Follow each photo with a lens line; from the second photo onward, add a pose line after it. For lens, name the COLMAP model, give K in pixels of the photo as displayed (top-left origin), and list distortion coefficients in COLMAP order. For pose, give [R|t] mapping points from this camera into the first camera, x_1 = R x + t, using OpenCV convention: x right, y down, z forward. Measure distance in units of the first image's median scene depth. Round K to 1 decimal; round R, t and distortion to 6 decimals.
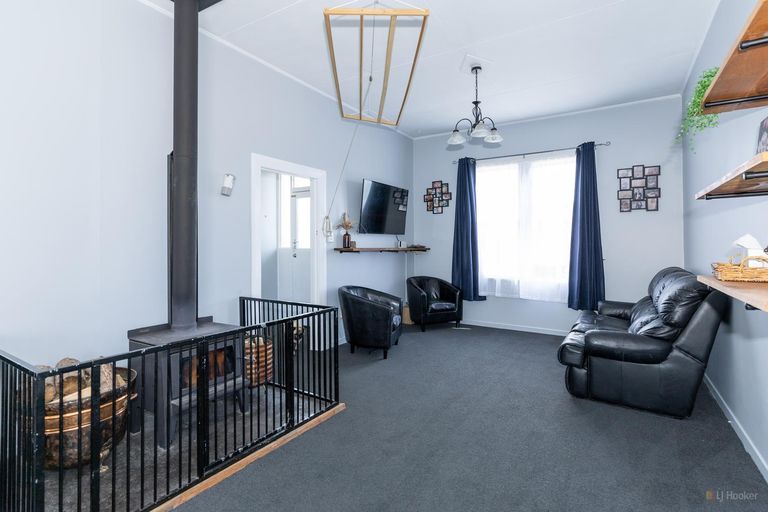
lens RADIAL K [[378.3, 0, 387.1], [0, 378.3, 239.8], [0, 0, 1]] dist [0.000769, -0.000775]
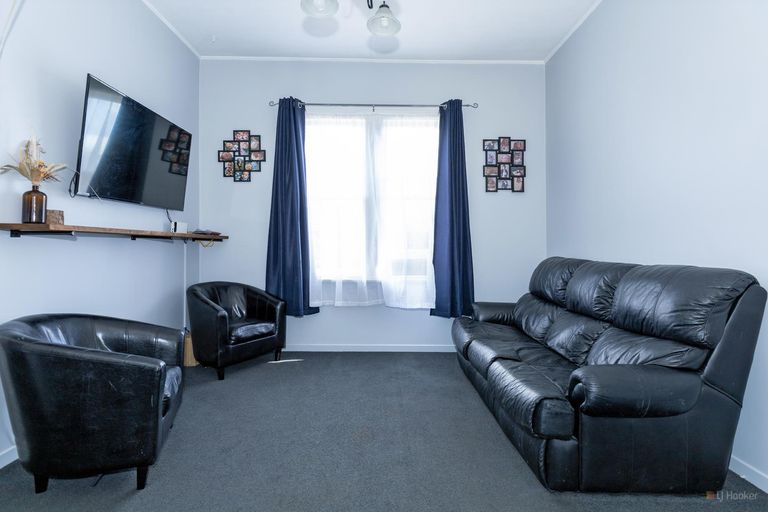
lens RADIAL K [[378.3, 0, 387.1], [0, 378.3, 239.8], [0, 0, 1]] dist [0.000769, -0.000775]
pose [[0.841133, 0.009610, 0.540743, -0.004524], [-0.011167, 0.999938, -0.000401, 0.030408], [-0.540713, -0.005701, 0.841188, 0.395983]]
